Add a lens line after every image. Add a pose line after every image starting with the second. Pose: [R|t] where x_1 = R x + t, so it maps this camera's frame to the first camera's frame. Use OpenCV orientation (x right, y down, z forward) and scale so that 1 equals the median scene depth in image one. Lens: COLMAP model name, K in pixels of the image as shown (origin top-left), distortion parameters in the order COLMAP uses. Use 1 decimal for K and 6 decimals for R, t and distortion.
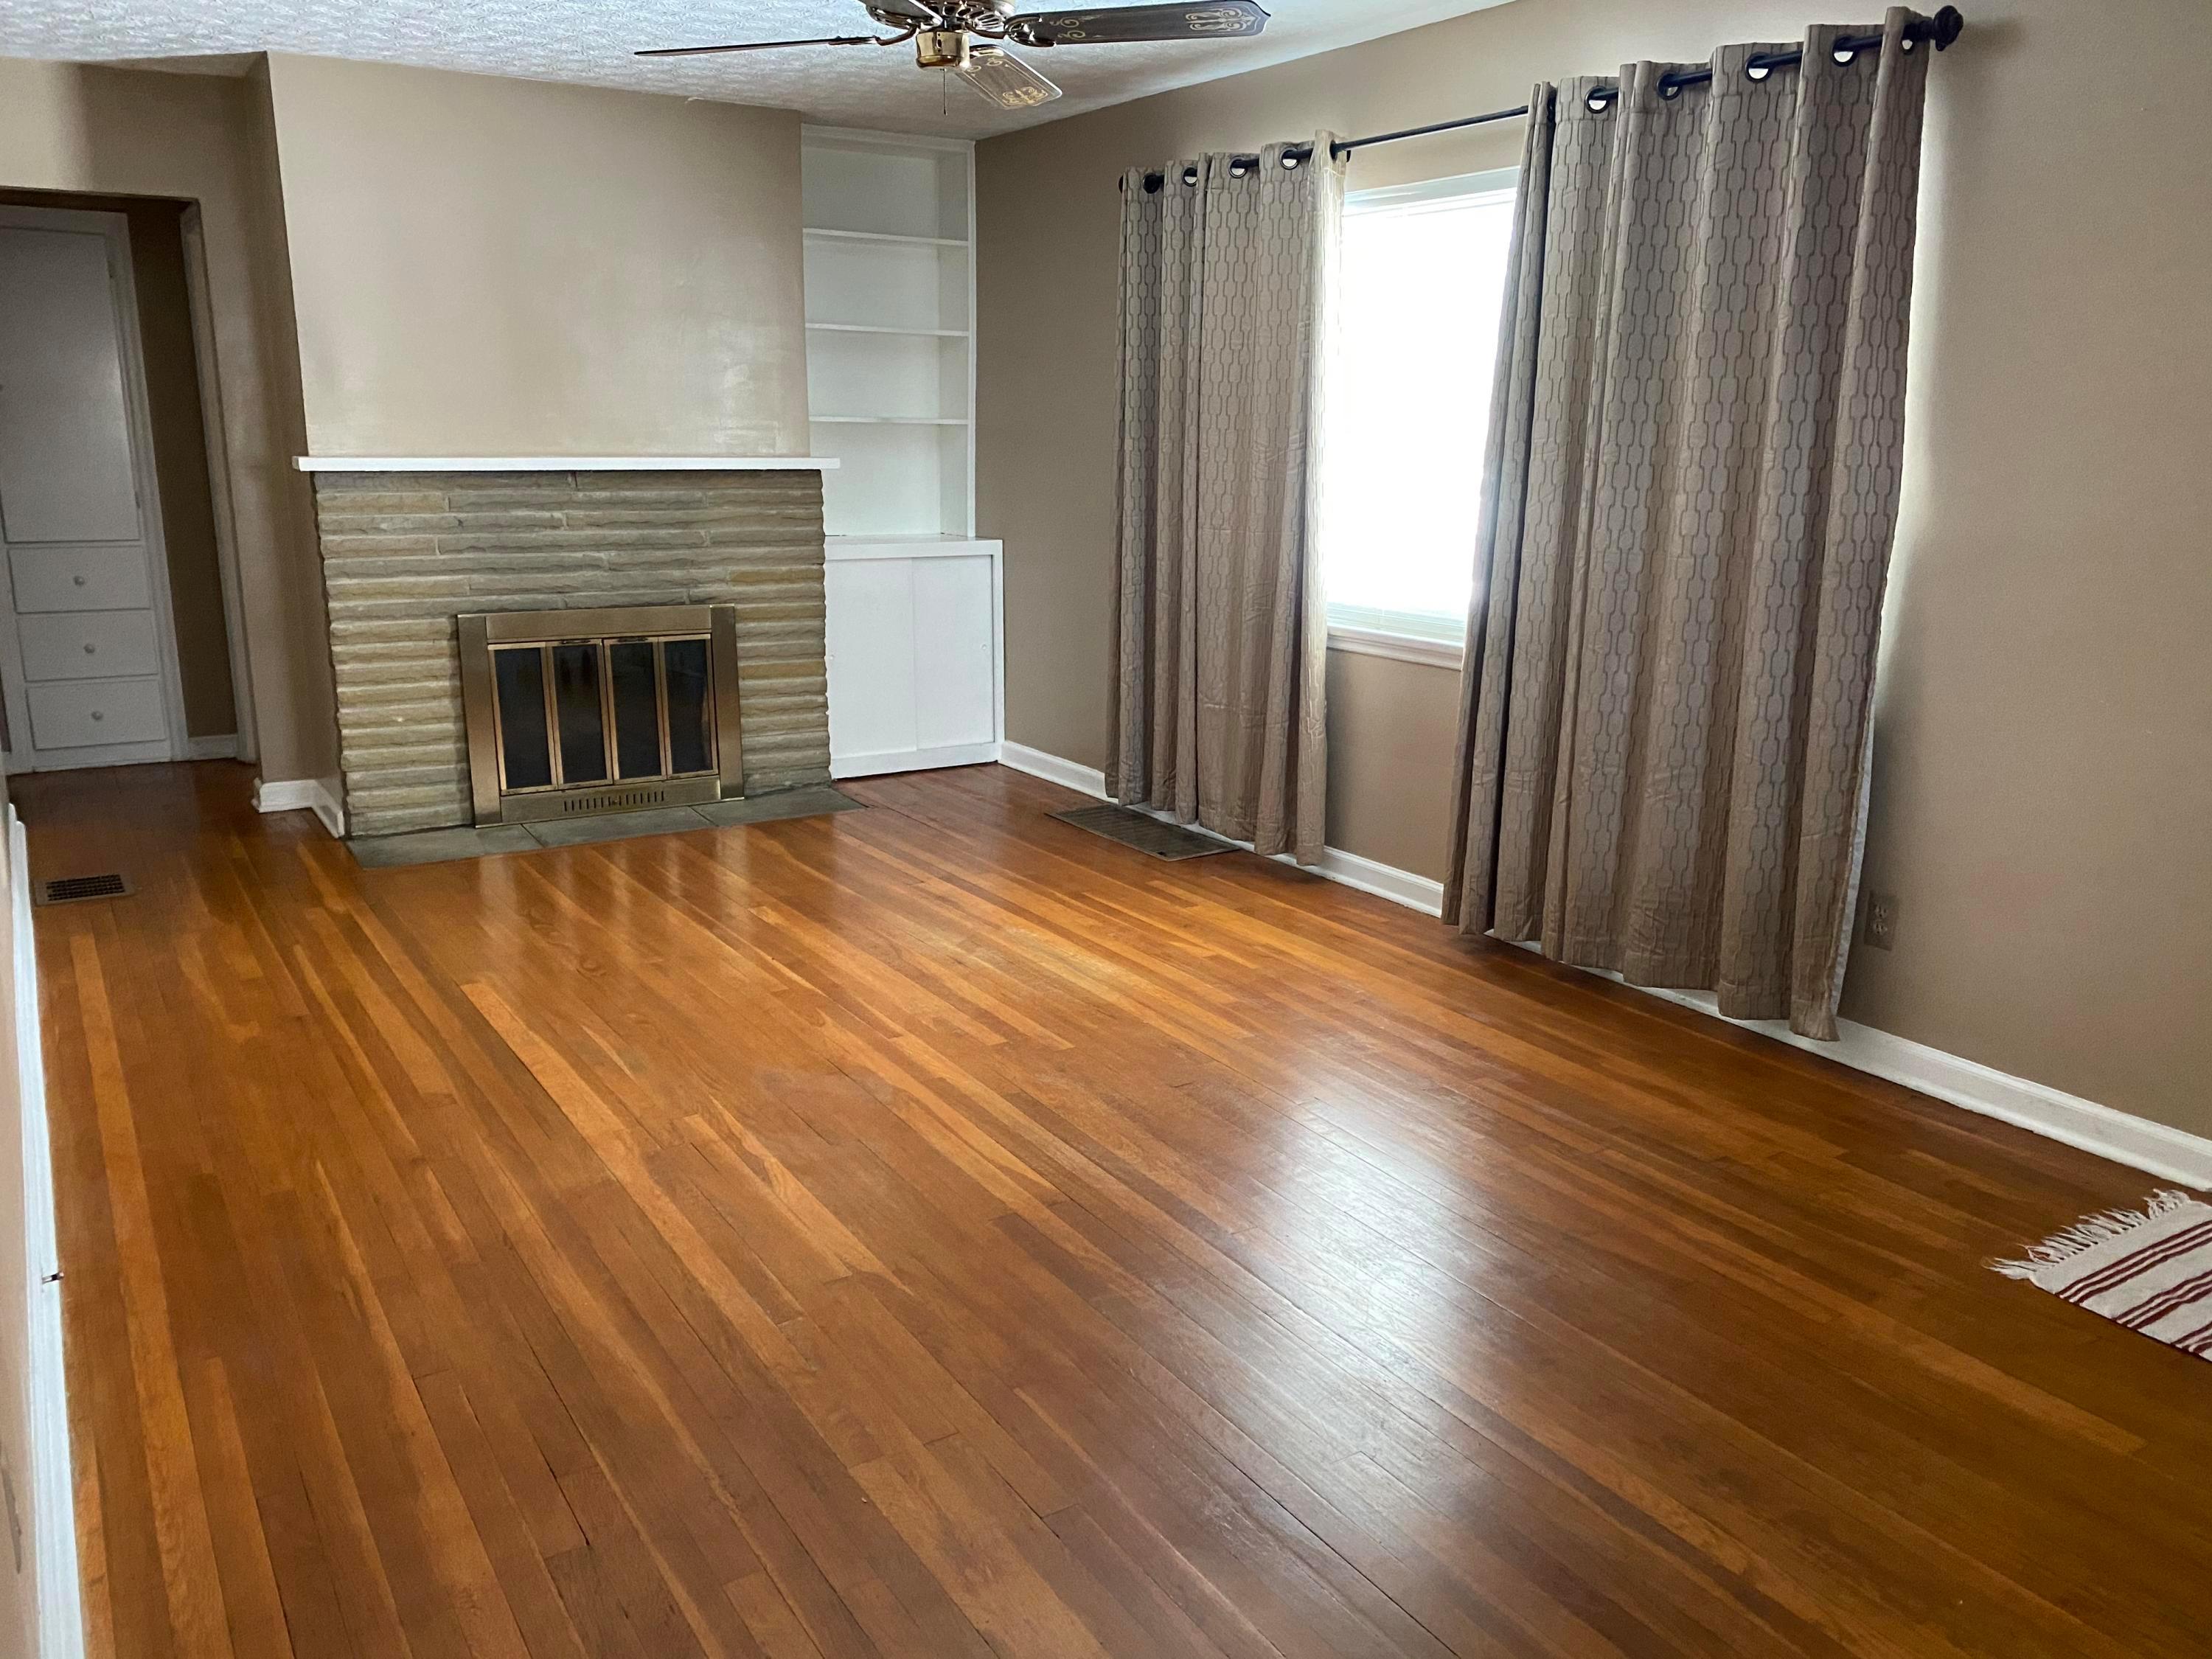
lens RADIAL K [[1659.4, 0, 1119.6], [0, 1659.4, 826.9], [0, 0, 1]] dist [0.063439, -0.083200]
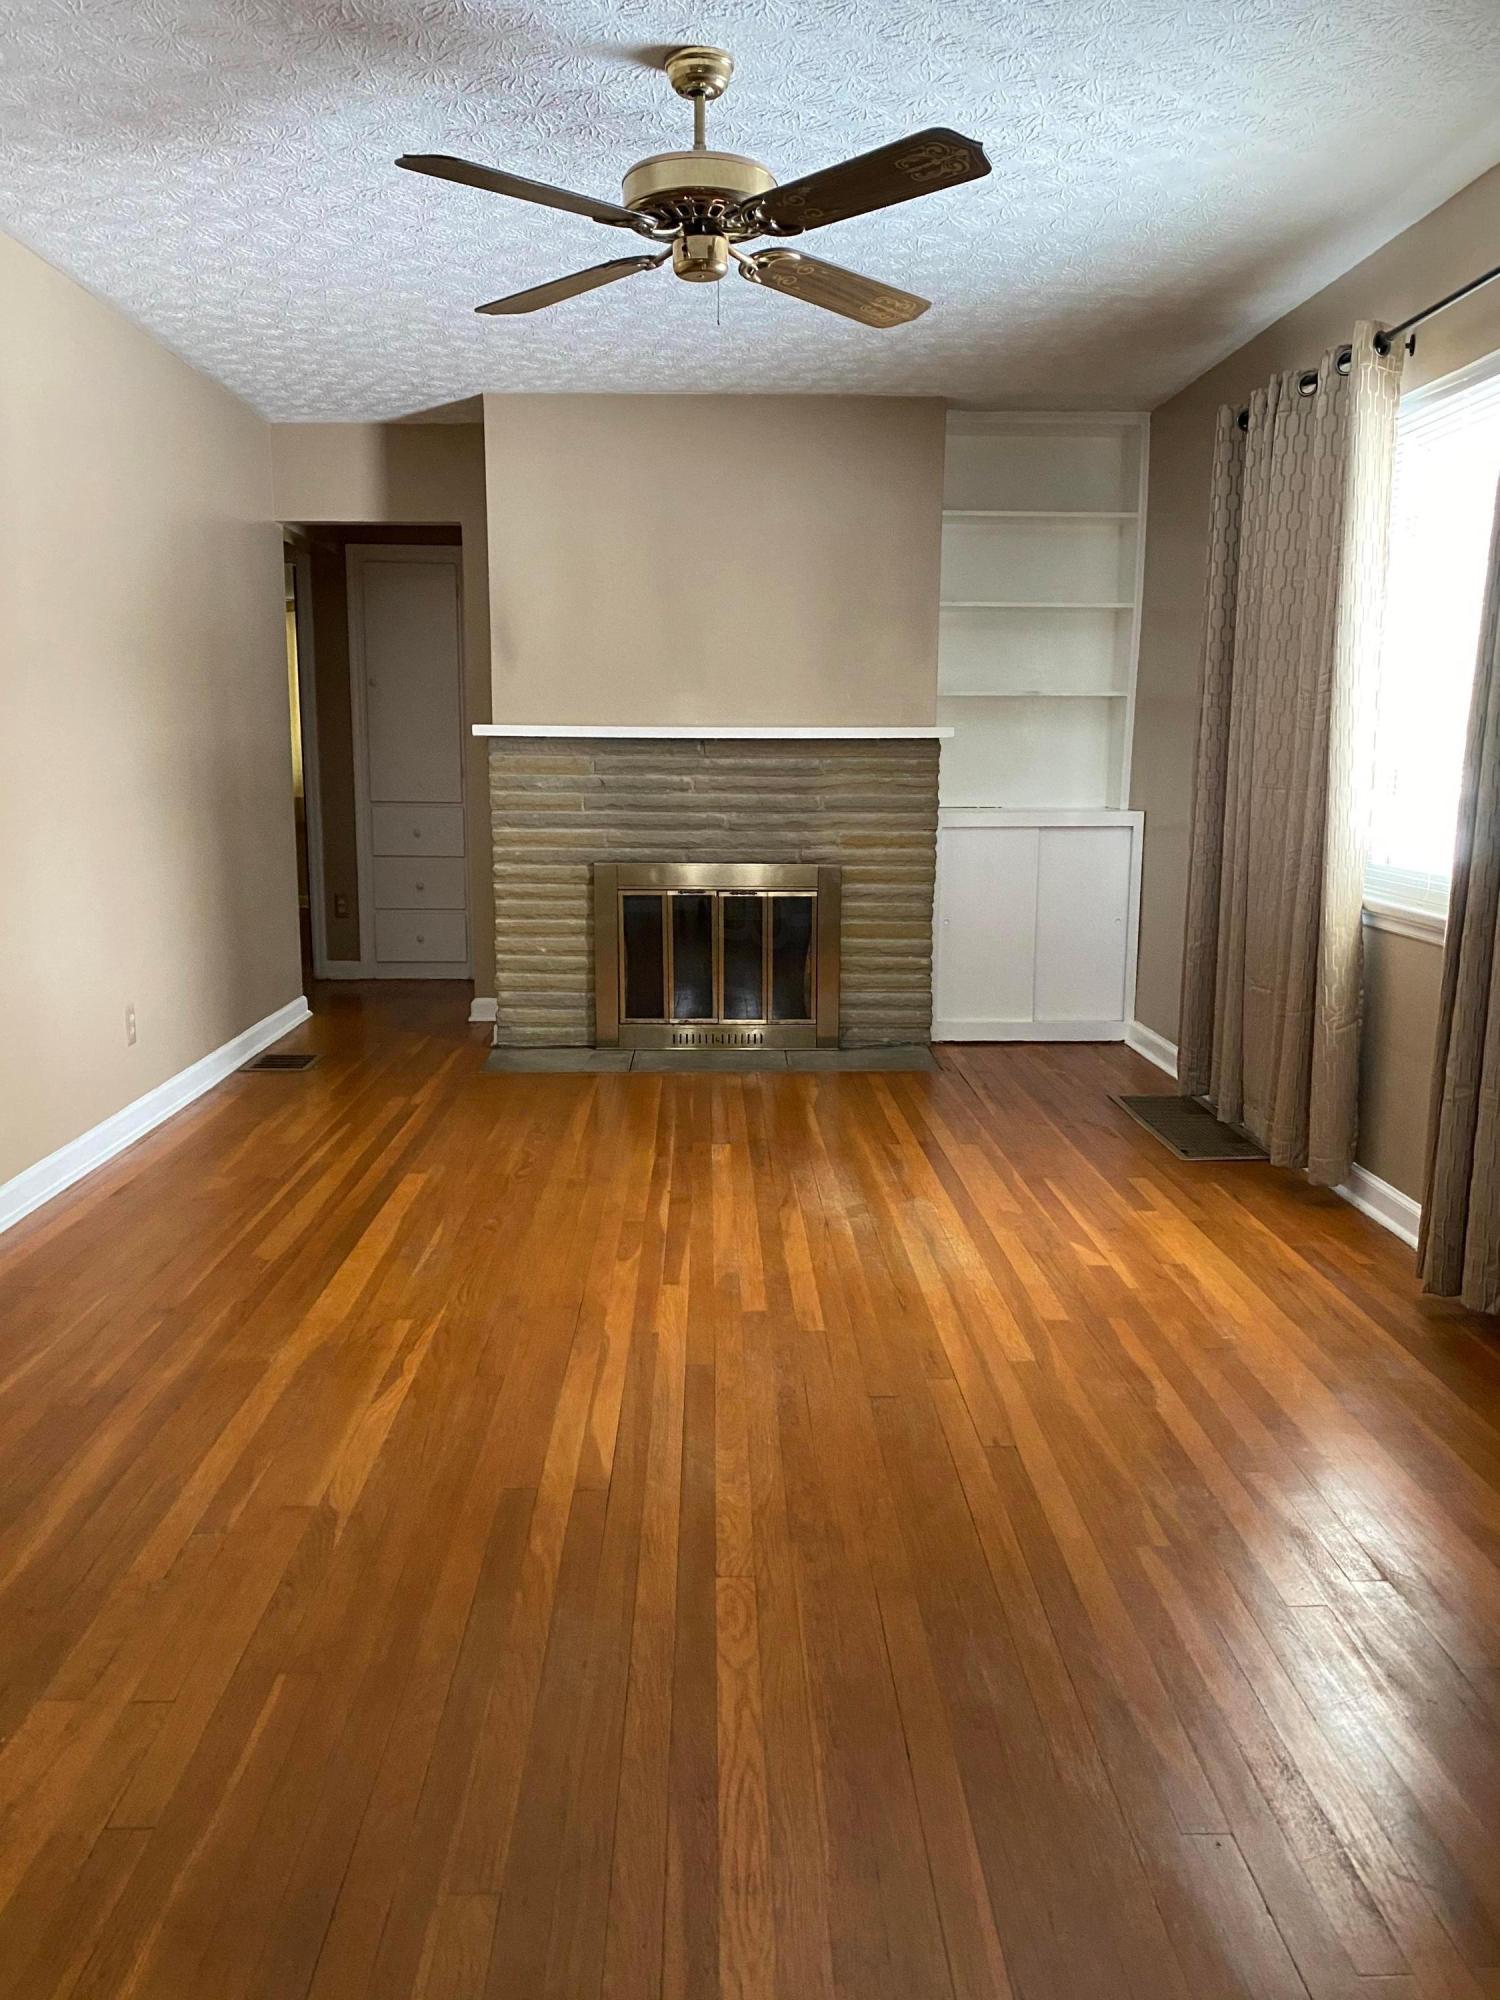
lens RADIAL K [[1500.4, 0, 754.7], [0, 1500.4, 991.7], [0, 0, 1]] dist [0.063439, -0.083200]
pose [[0.856490, 0.077533, -0.510308, 0.236349], [-0.116759, 0.992130, -0.045228, -0.005462], [0.502785, 0.098321, 0.858802, 0.183342]]
